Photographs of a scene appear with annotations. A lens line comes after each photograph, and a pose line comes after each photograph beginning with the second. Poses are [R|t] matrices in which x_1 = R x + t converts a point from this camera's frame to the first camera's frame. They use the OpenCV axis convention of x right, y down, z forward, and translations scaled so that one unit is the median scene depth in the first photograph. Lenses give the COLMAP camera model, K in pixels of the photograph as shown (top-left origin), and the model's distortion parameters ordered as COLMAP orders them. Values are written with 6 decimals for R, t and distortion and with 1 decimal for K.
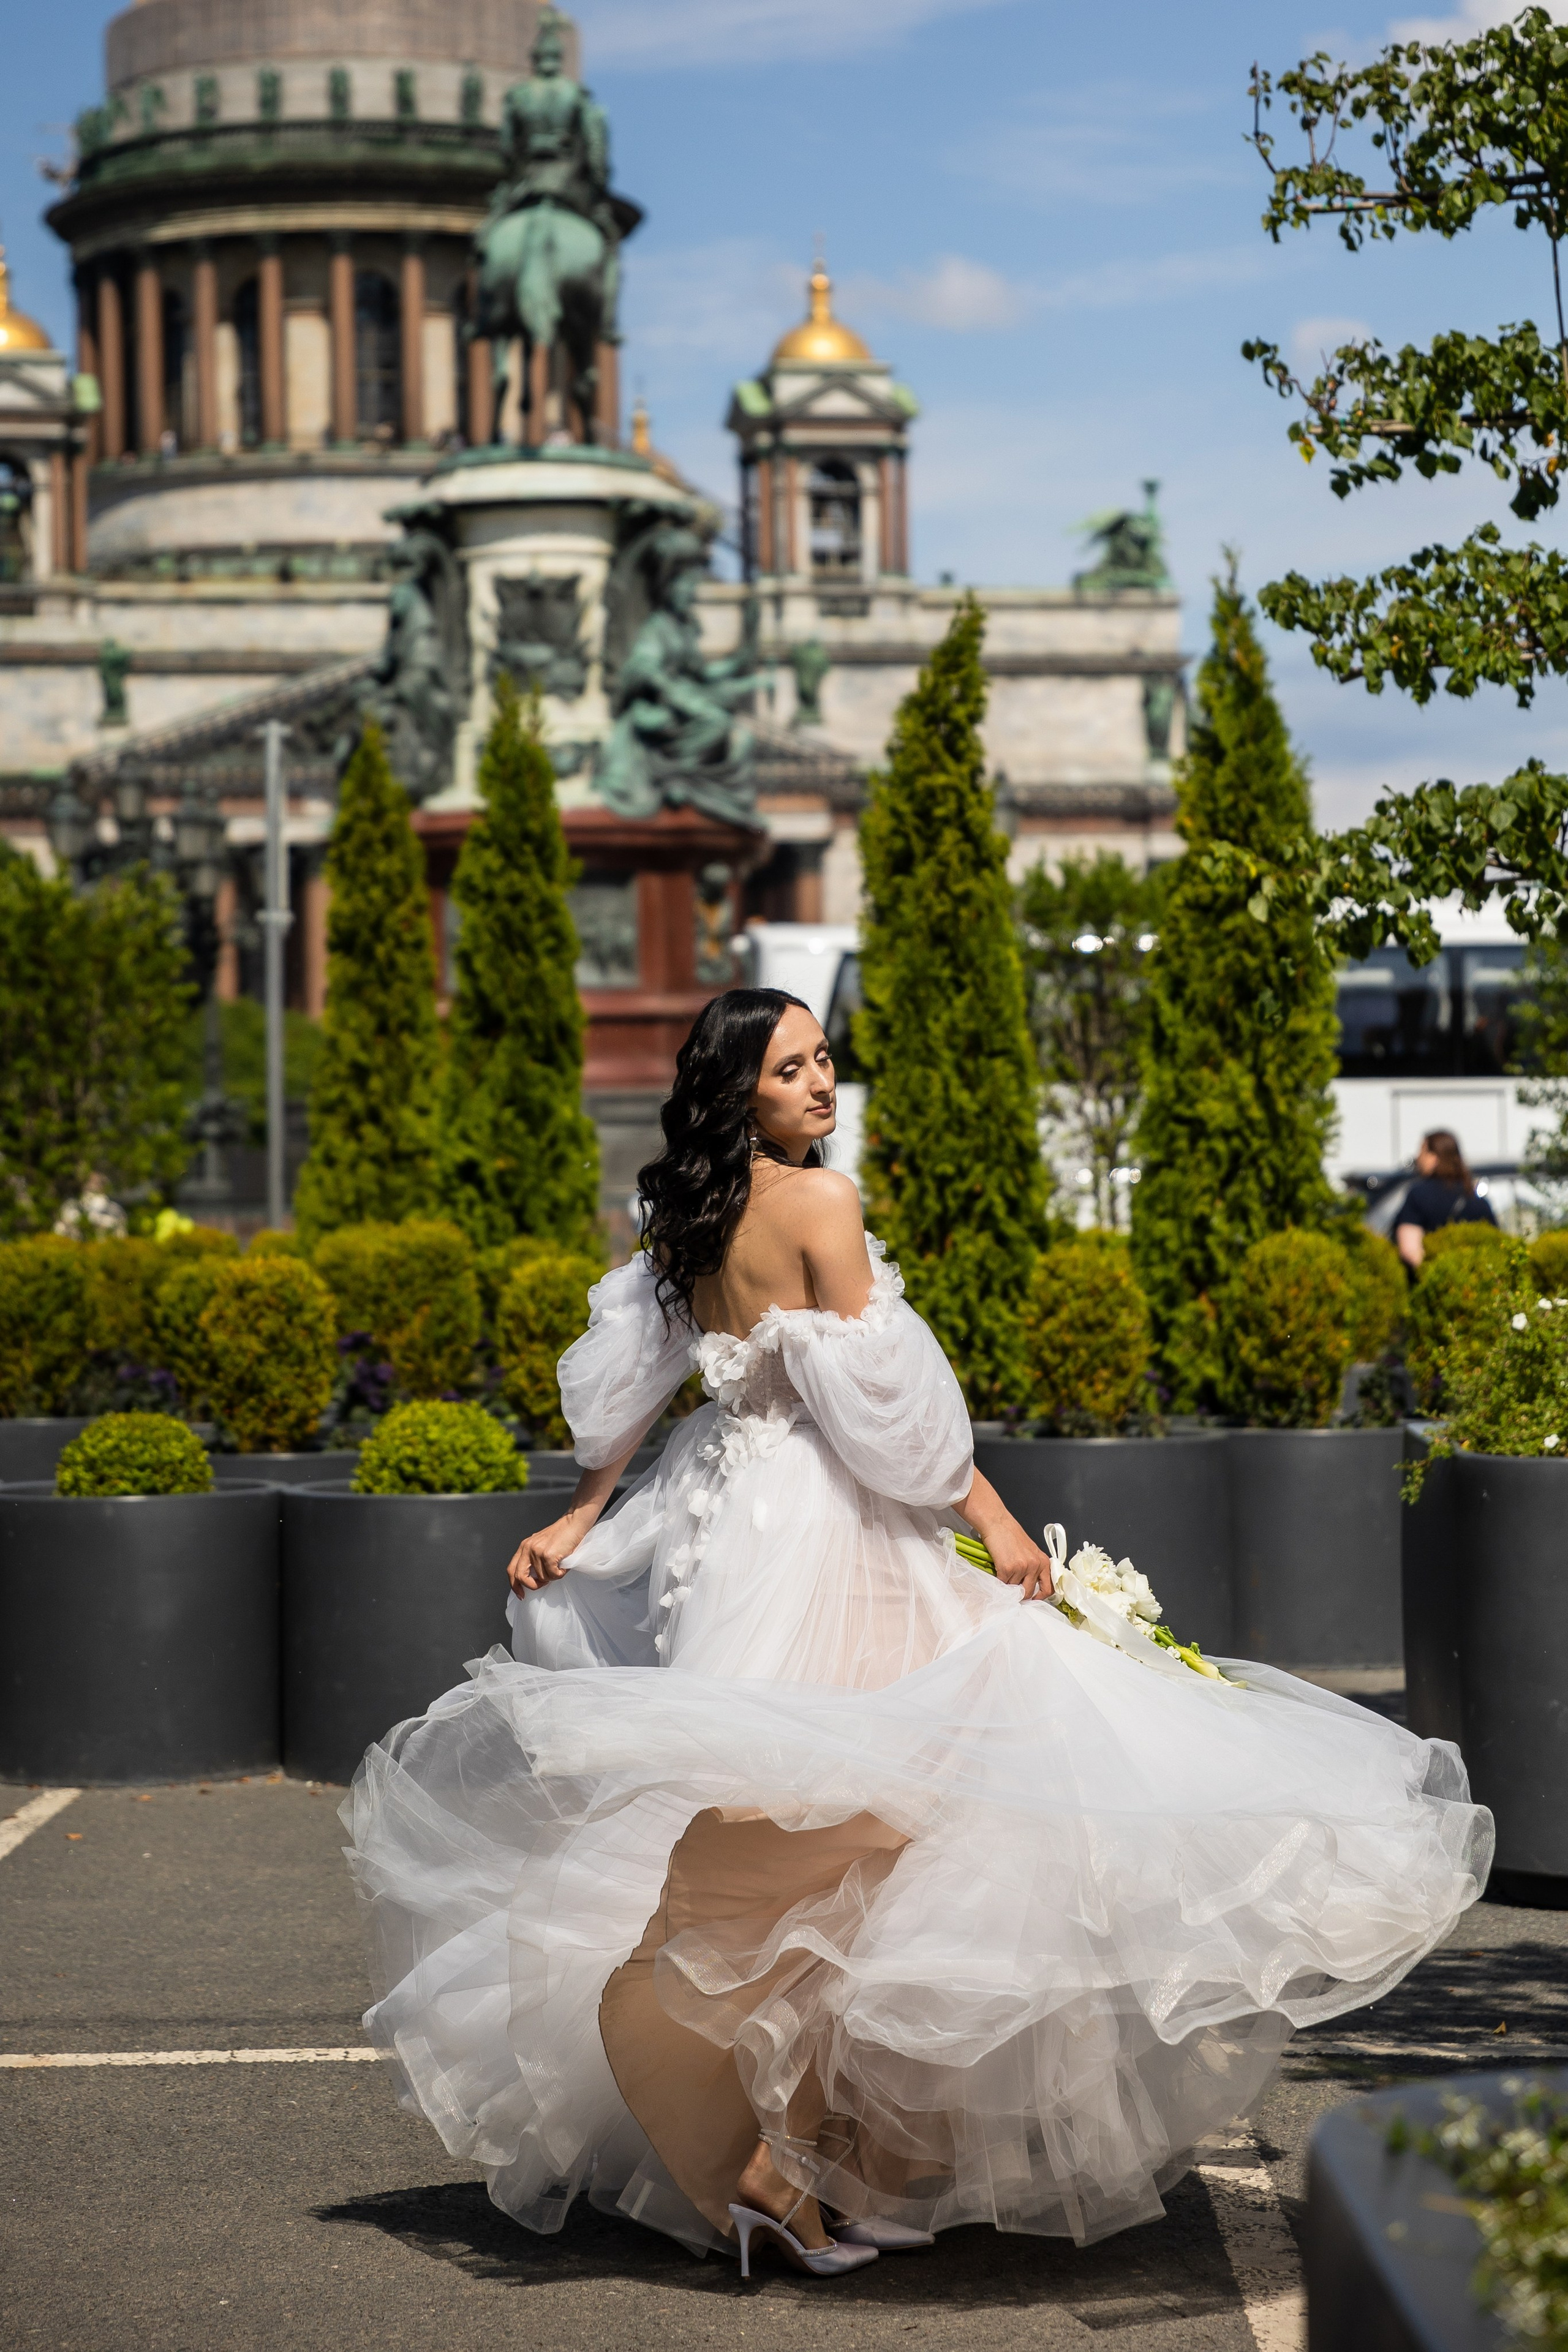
lens RADIAL K [[5368.4, 0, 787.4], [0, 5368.4, 1159.0], [0, 0, 1]] dist [-0.063952, 0.000000]
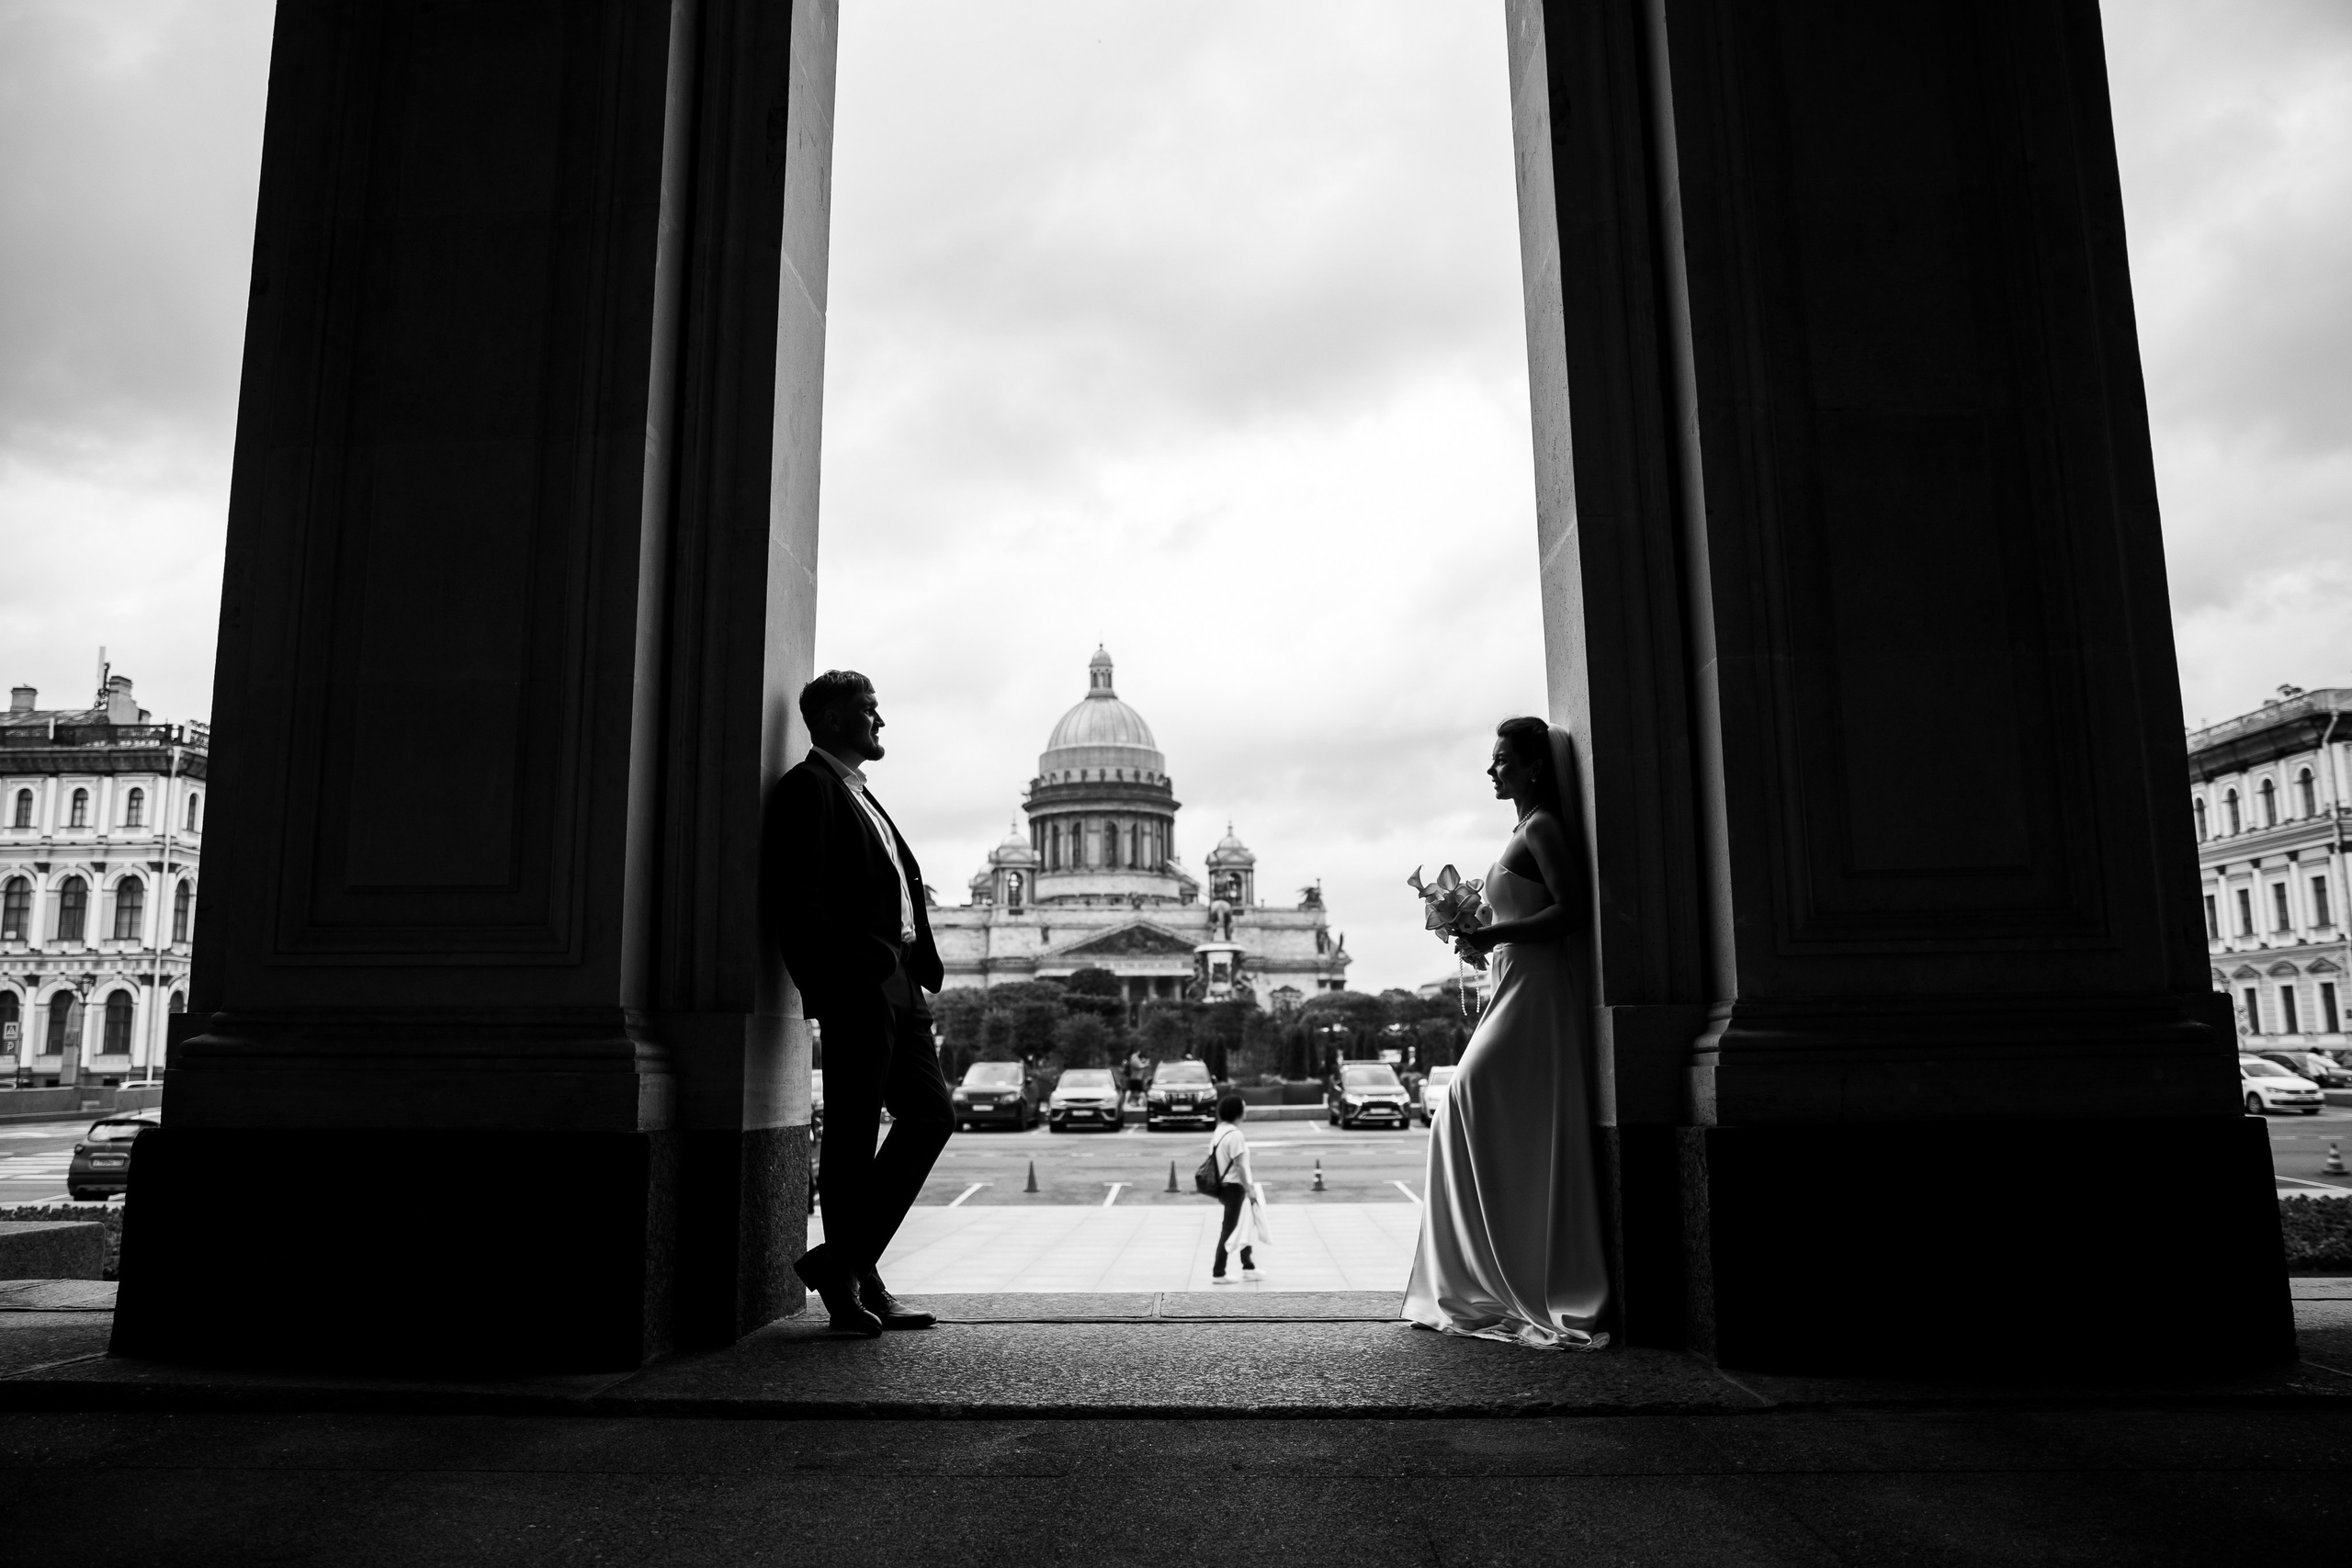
lens RADIAL K [[1646.9, 0, 1174.8], [0, 1646.9, 797.6], [0, 0, 1]] dist [-0.069194, 0.037680]
pose [[0.999826, 0.001564, -0.018597, -0.011363], [-0.004477, 0.987484, -0.157655, -0.000462], [0.018118, 0.157711, 0.987319, -0.146657]]
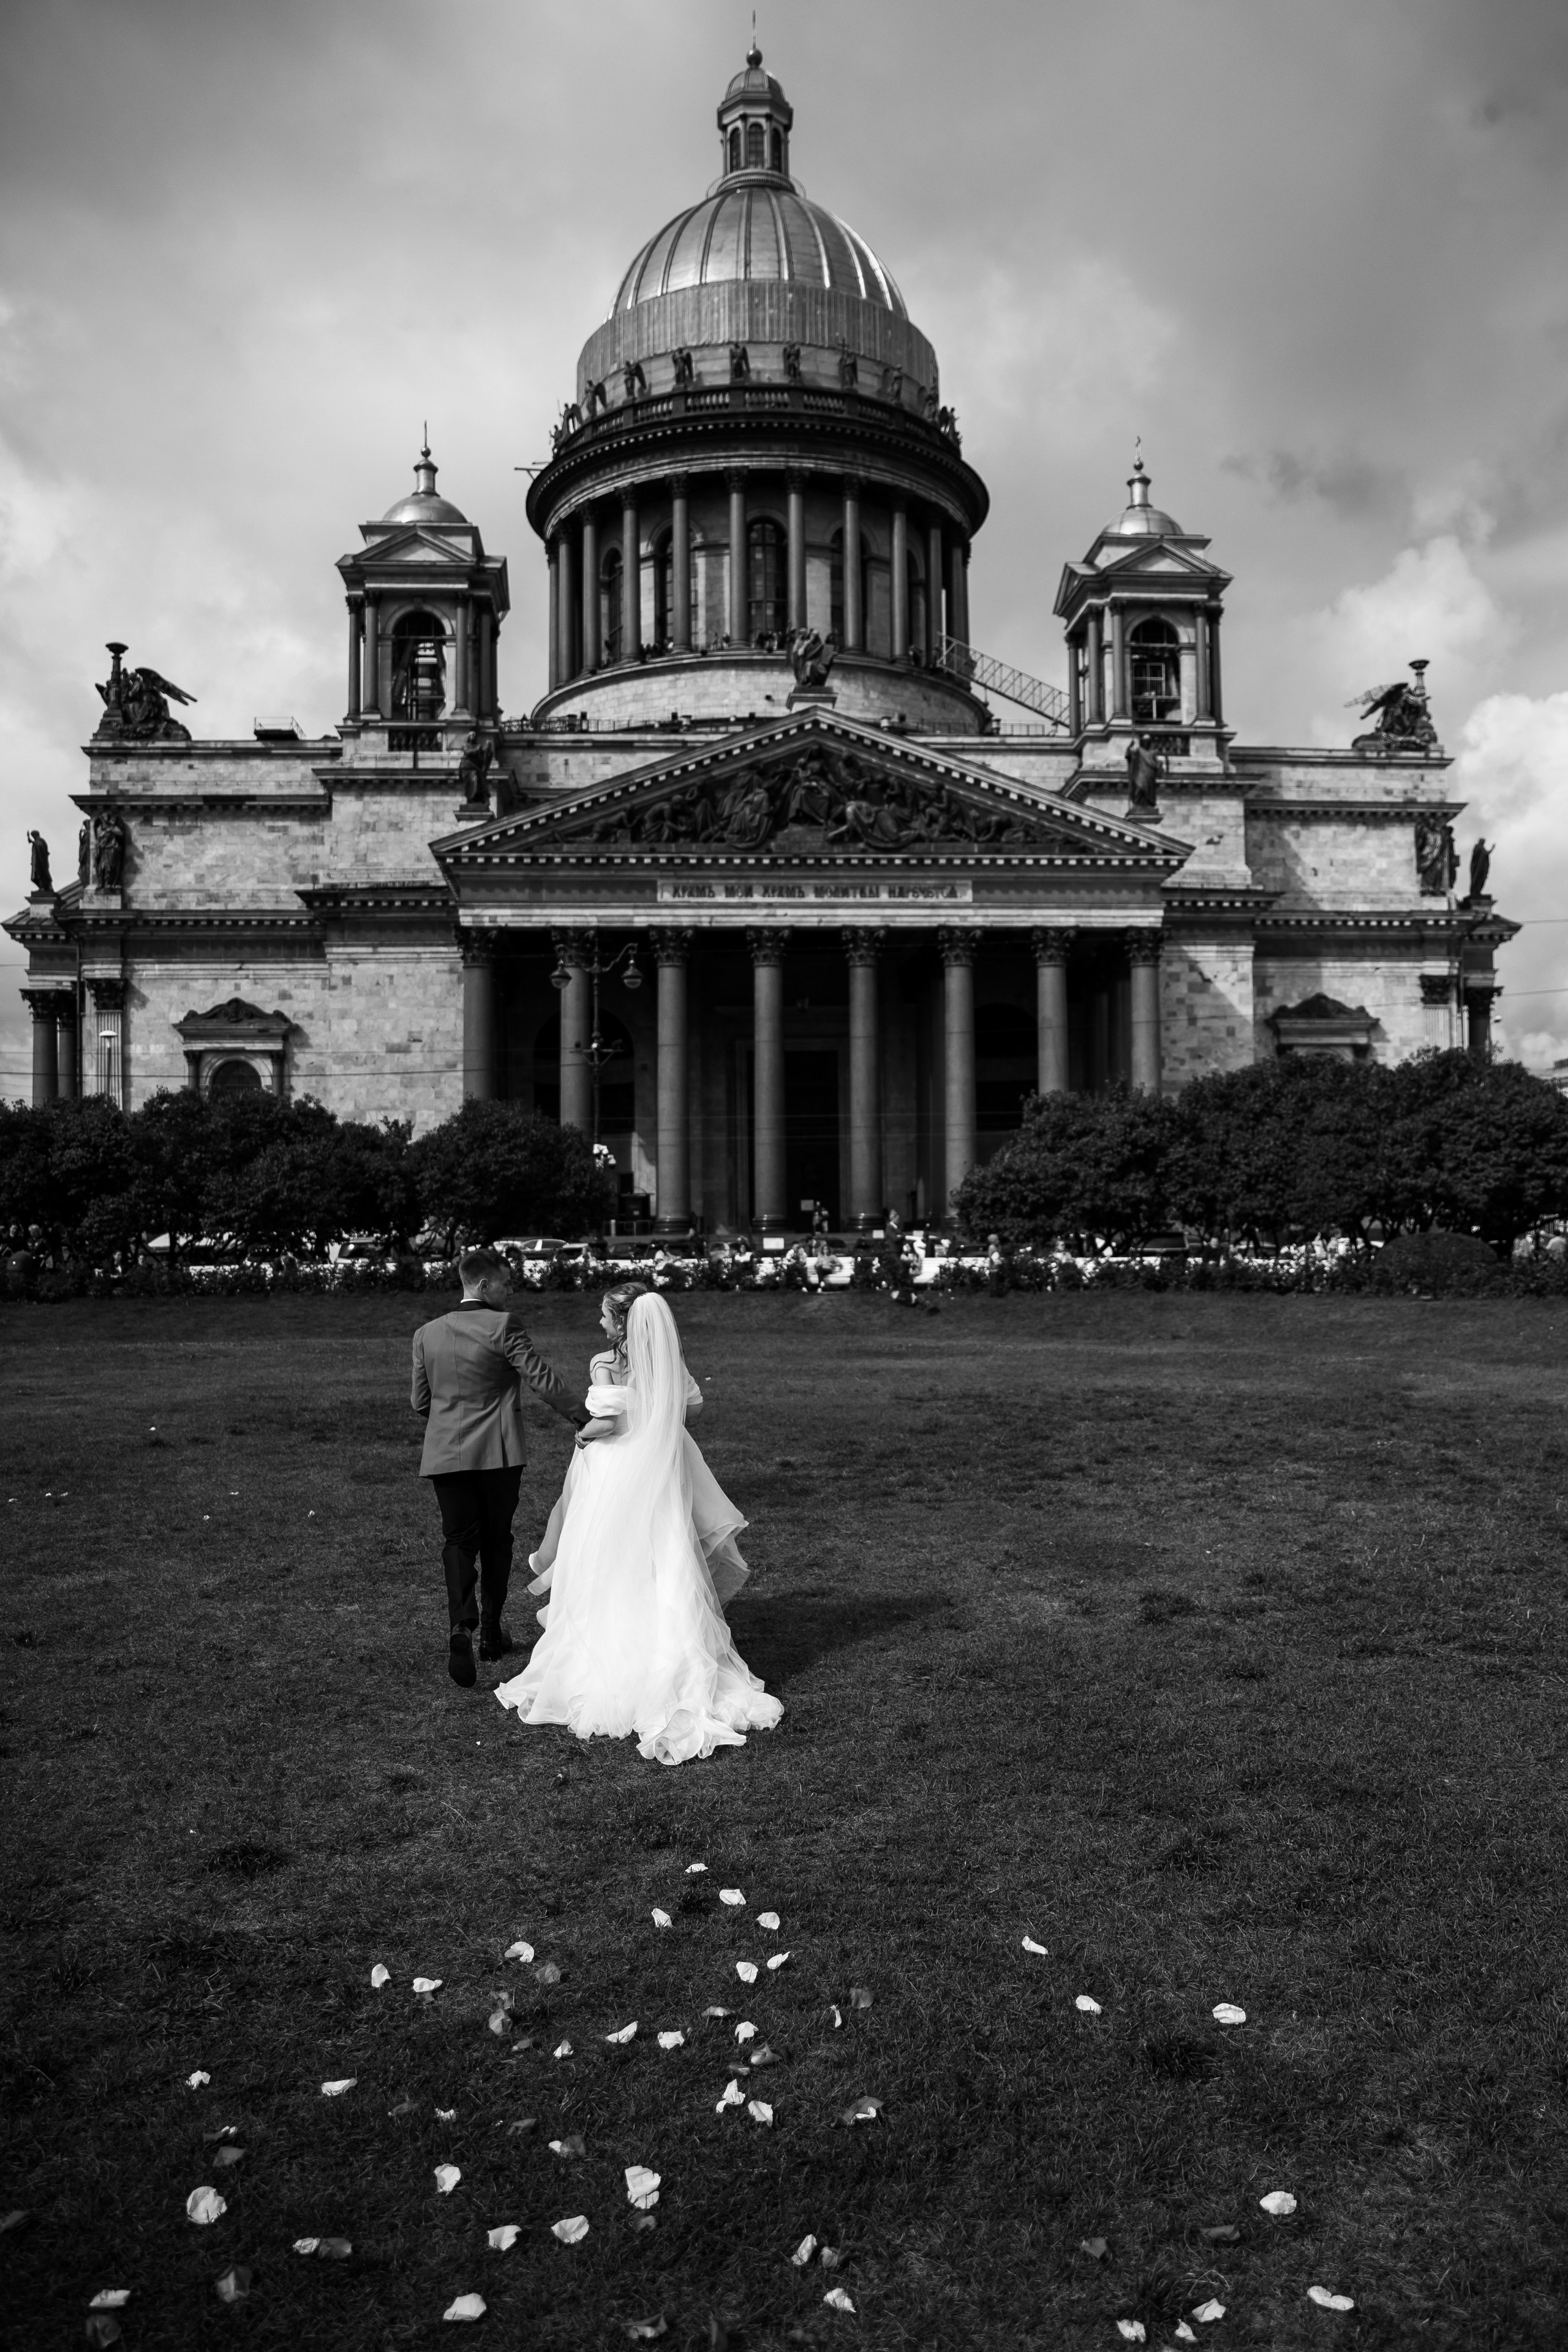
lens RADIAL K [[1822.5, 0, 779.2], [0, 1822.5, 1205.2], [0, 0, 1]] dist [-0.047614, 0.012587]
pose [[0.989496, 0.005645, -0.144452, -0.013818], [-0.006741, 0.999952, -0.007103, -0.003290], [0.144405, 0.008002, 0.989486, 0.606047]]
